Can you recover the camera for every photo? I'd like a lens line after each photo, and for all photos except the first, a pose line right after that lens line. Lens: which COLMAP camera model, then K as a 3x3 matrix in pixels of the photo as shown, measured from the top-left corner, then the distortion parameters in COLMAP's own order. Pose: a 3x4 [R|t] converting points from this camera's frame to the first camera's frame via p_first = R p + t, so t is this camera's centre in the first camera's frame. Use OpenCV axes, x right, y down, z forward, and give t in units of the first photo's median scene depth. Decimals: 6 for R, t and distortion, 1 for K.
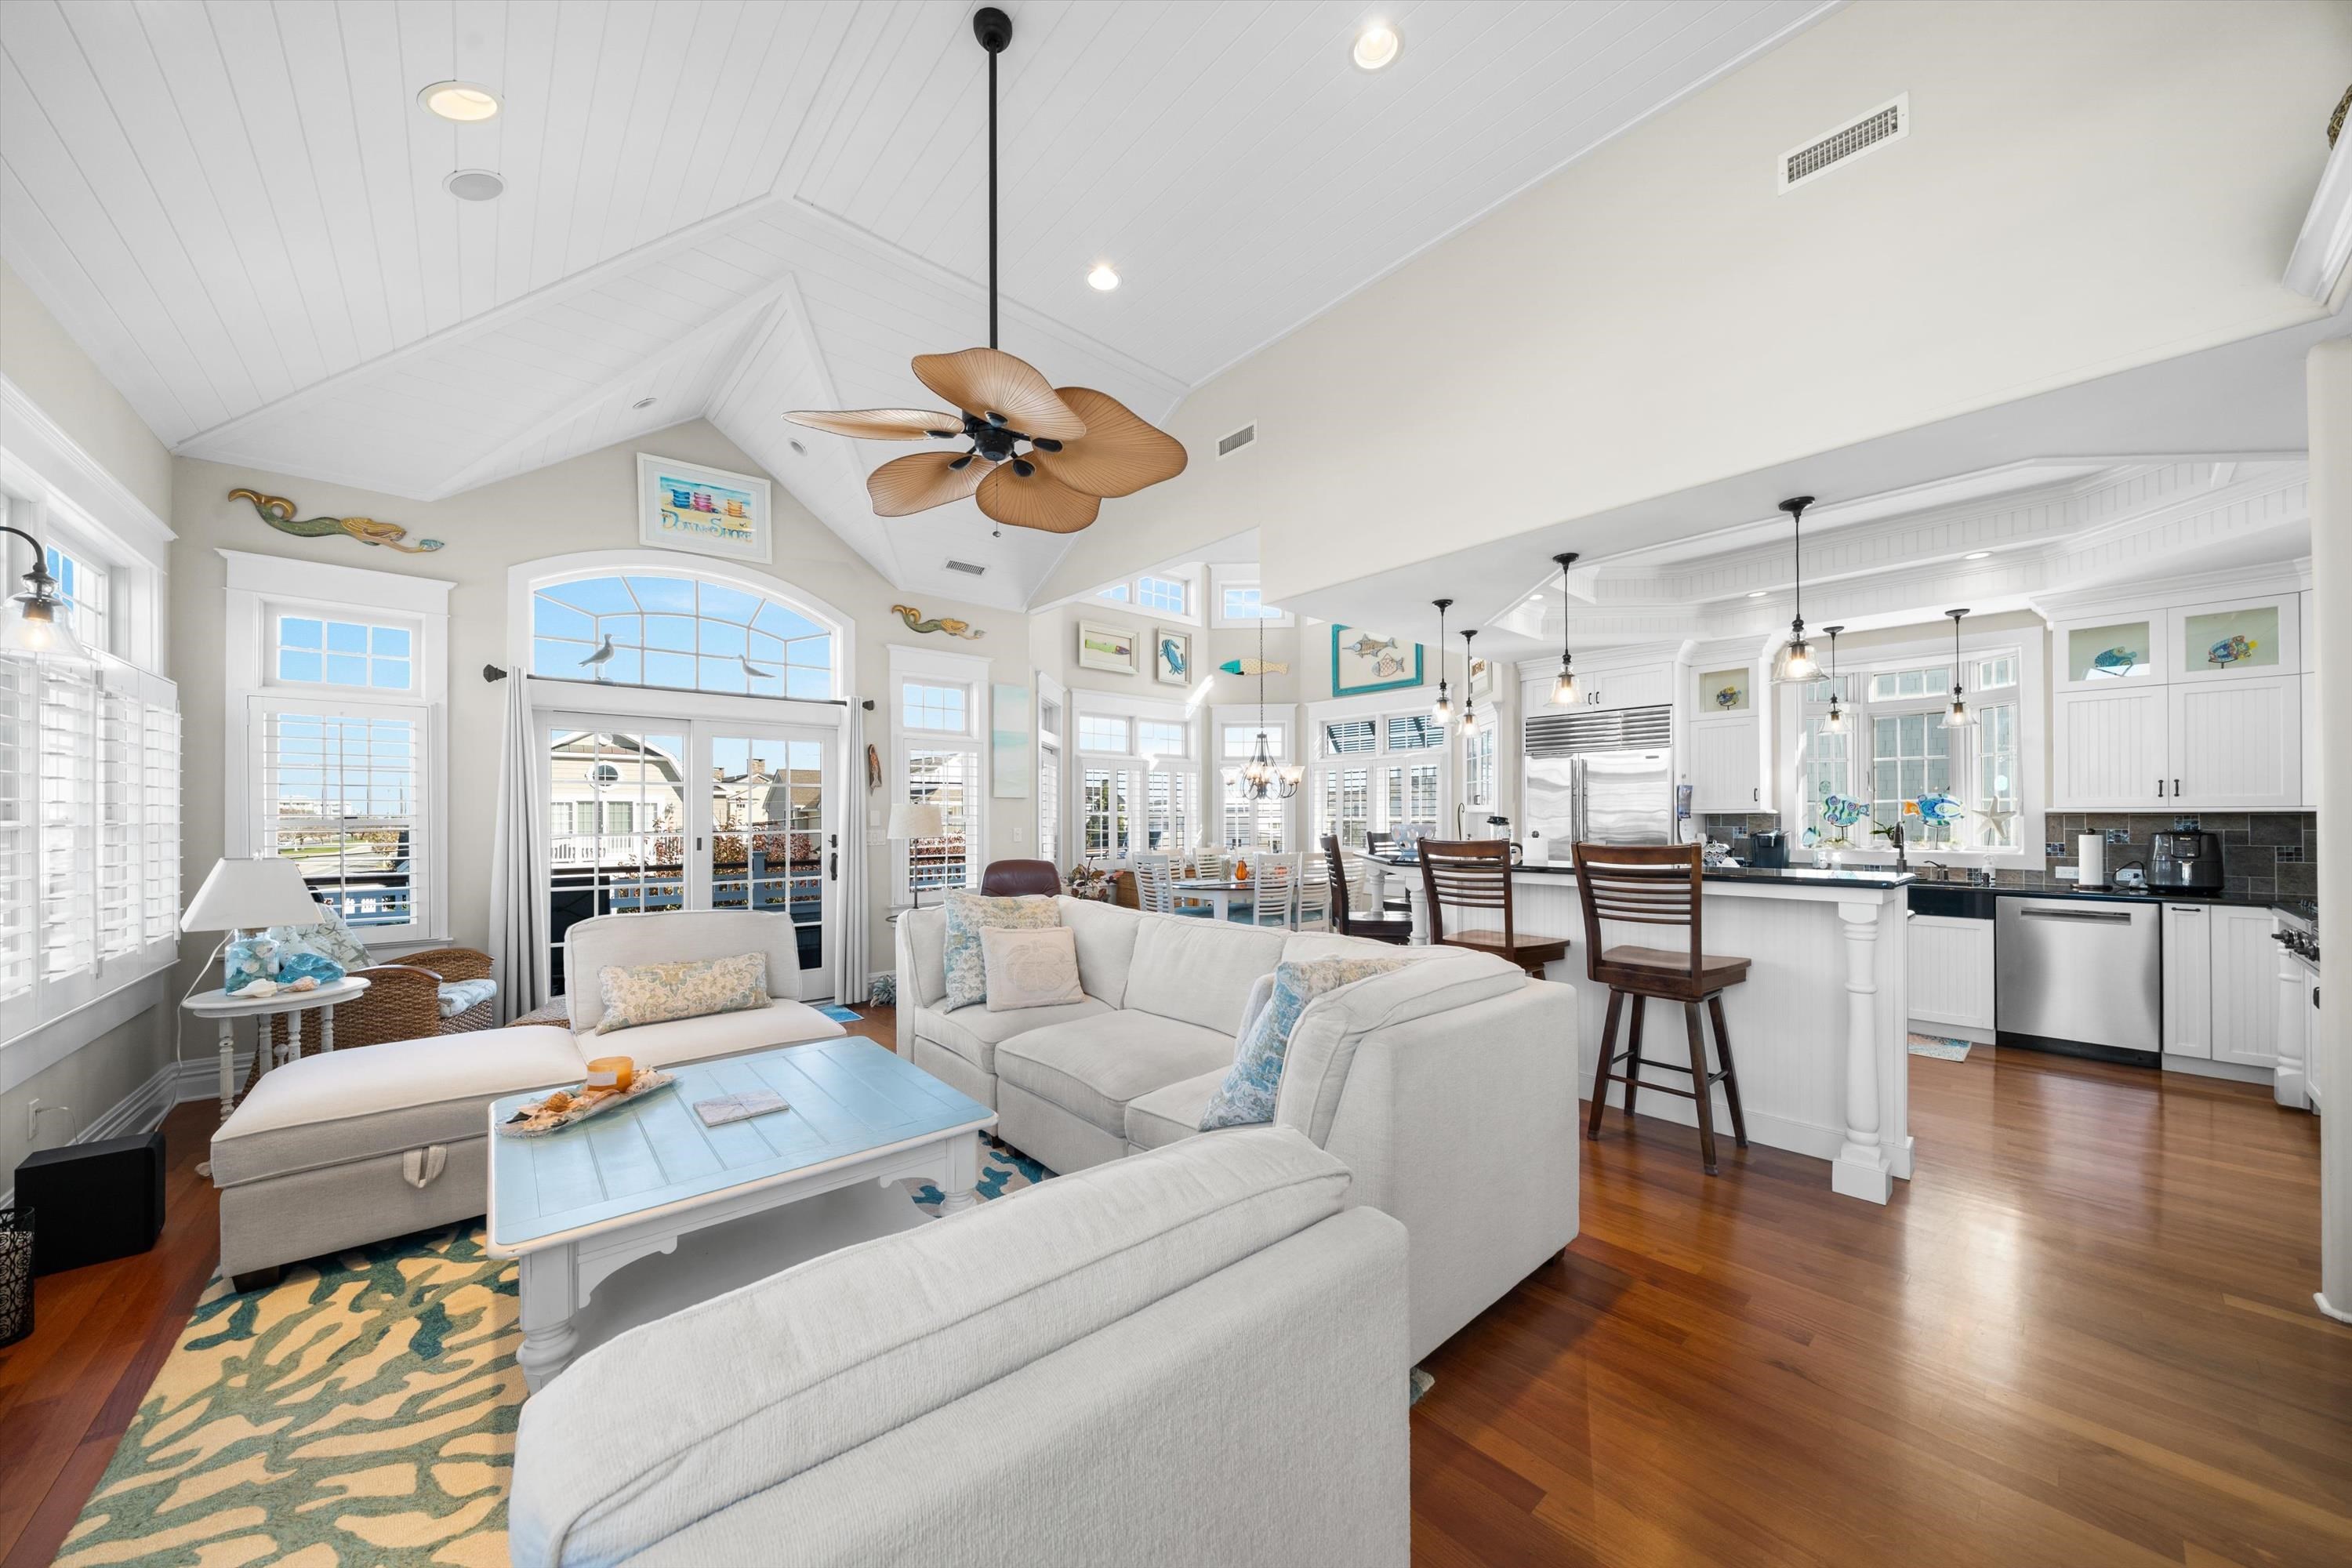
lens RADIAL K [[808.1, 0, 1174.1], [0, 808.1, 822.0], [0, 0, 1]] dist [-0.001453, -0.000161]
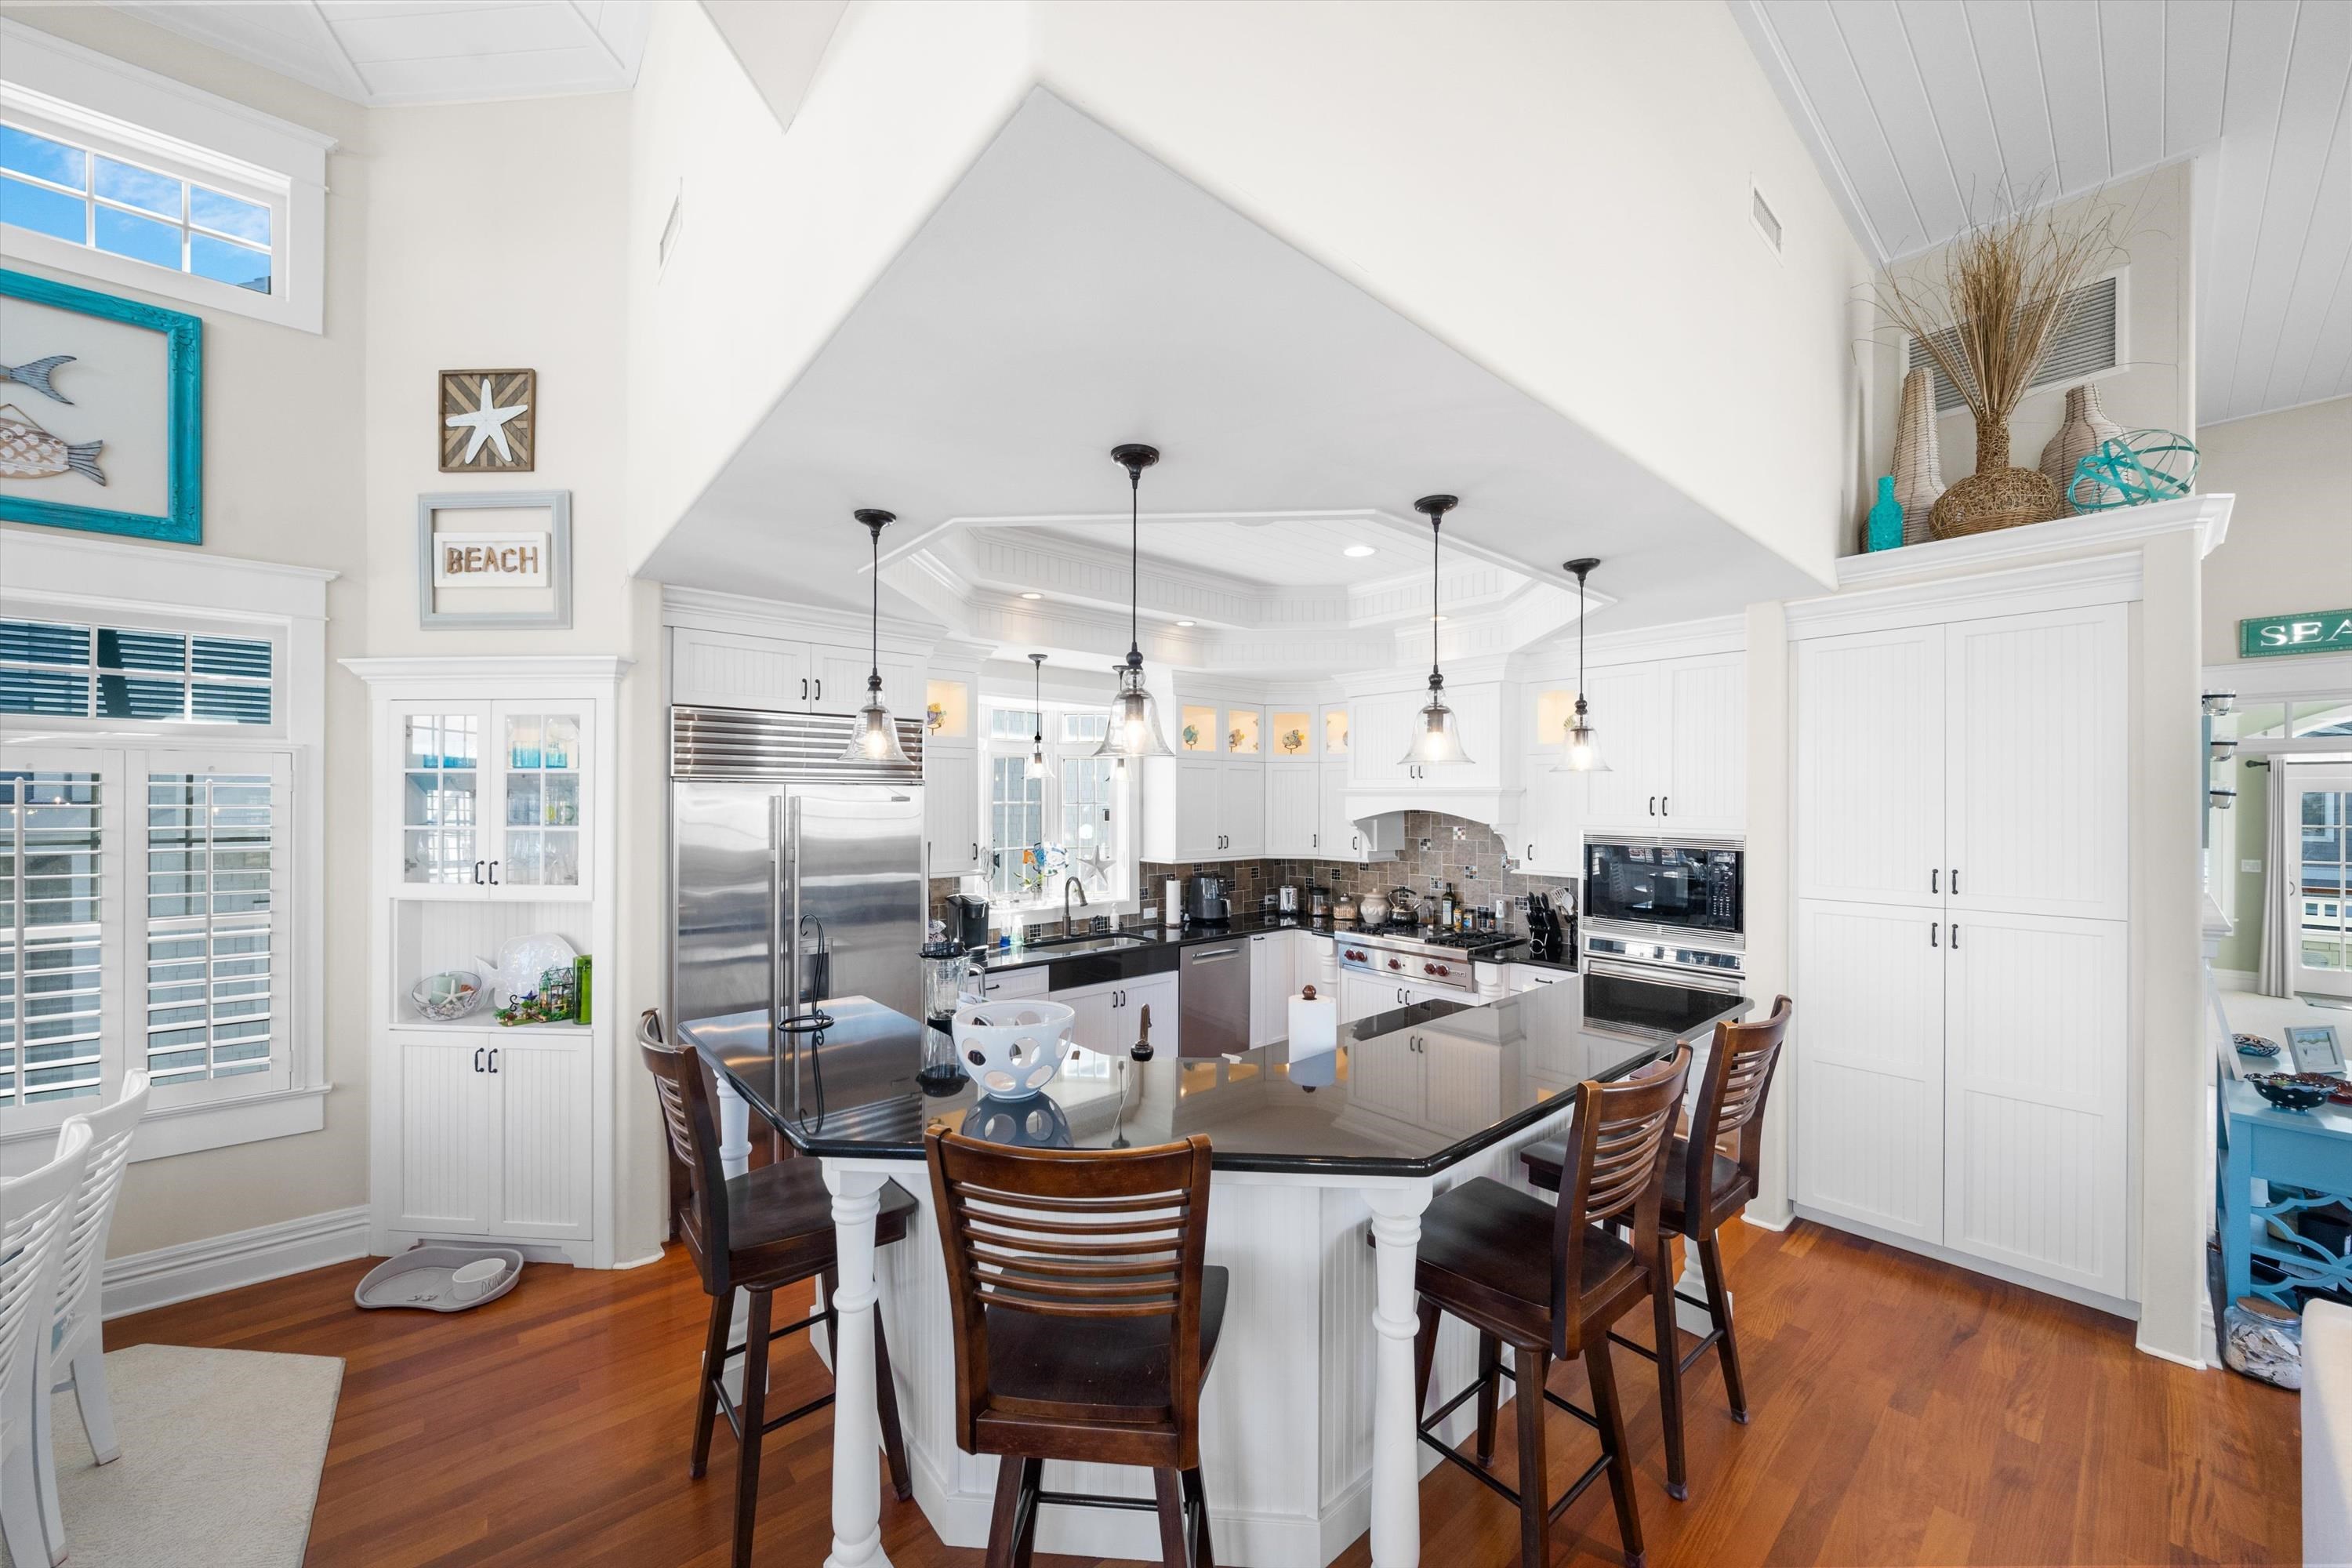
lens RADIAL K [[847.6, 0, 1173.0], [0, 847.6, 800.0], [0, 0, 1]] dist [-0.003215, -0.000139]
pose [[0.013948, 0.002050, 0.999901, -0.055189], [0.001354, 0.999997, -0.002069, -0.057121], [-0.999902, 0.001383, 0.013945, 0.569532]]
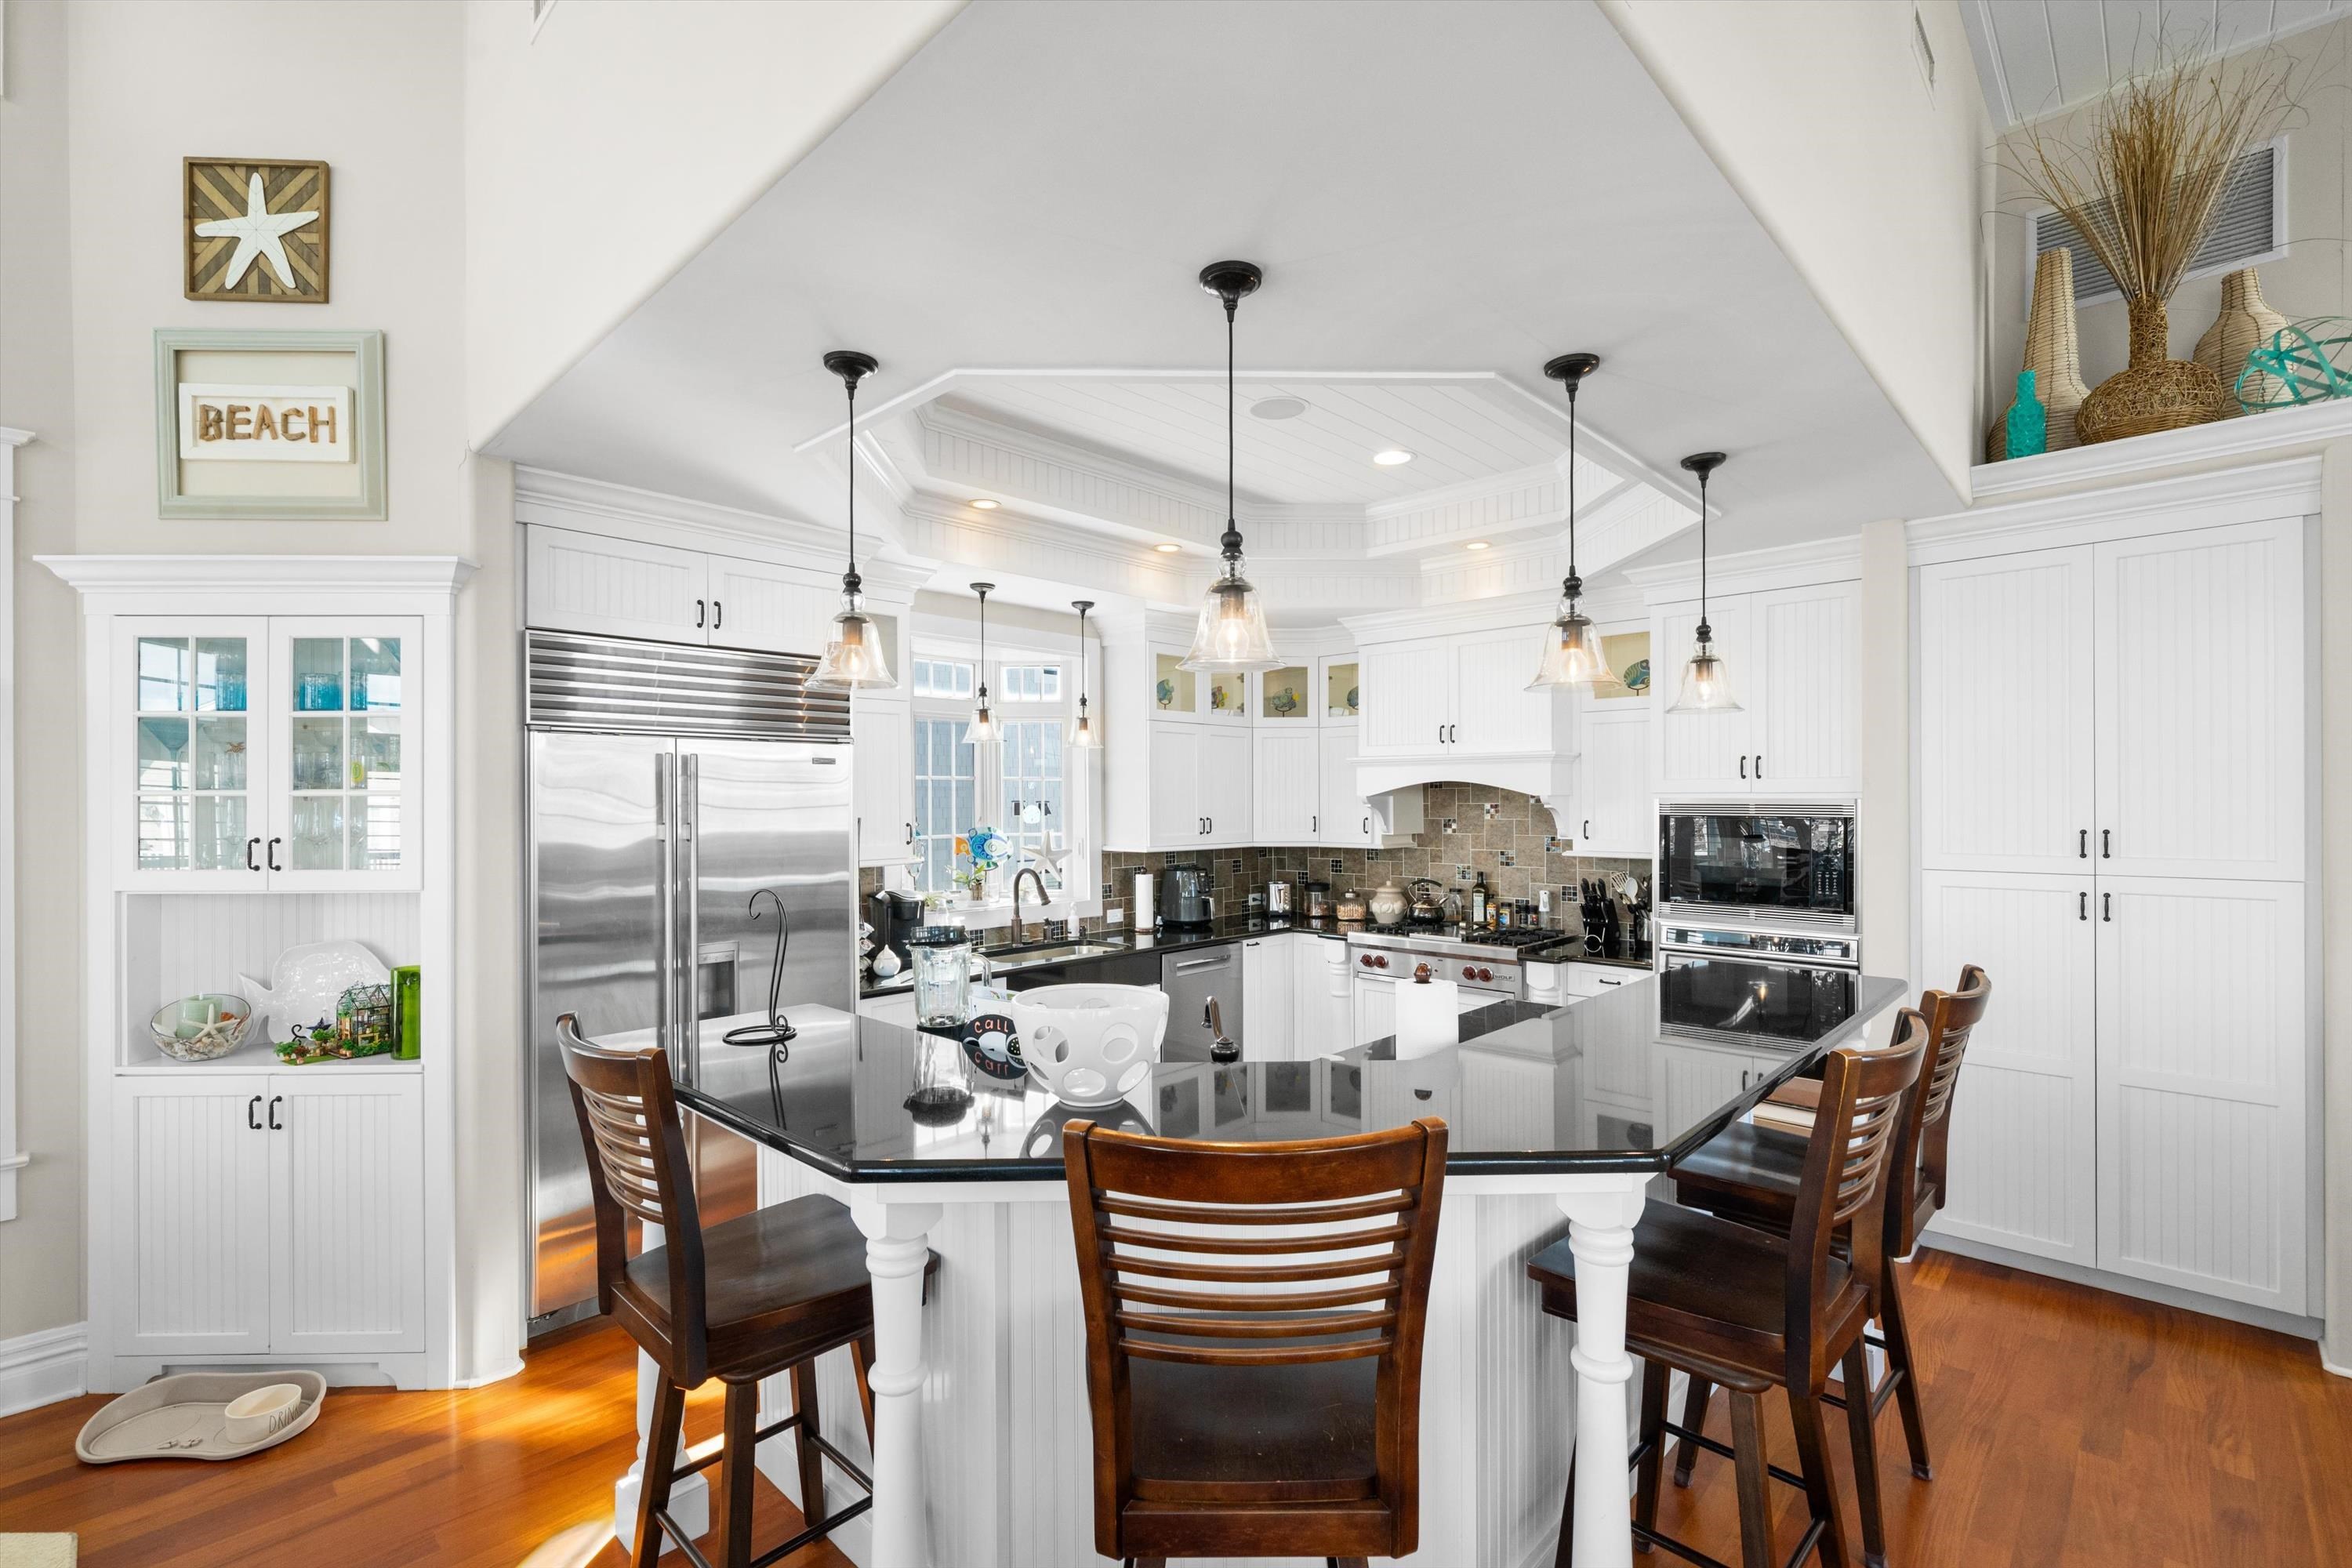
lens RADIAL K [[1044.3, 0, 1171.1], [0, 1044.3, 801.0], [0, 0, 1]] dist [0.000644, 0.000519]
pose [[-0.082382, 0.001163, 0.996600, -0.042942], [0.008634, 0.999963, -0.000453, -0.039569], [-0.996563, 0.008568, -0.082389, 0.618480]]
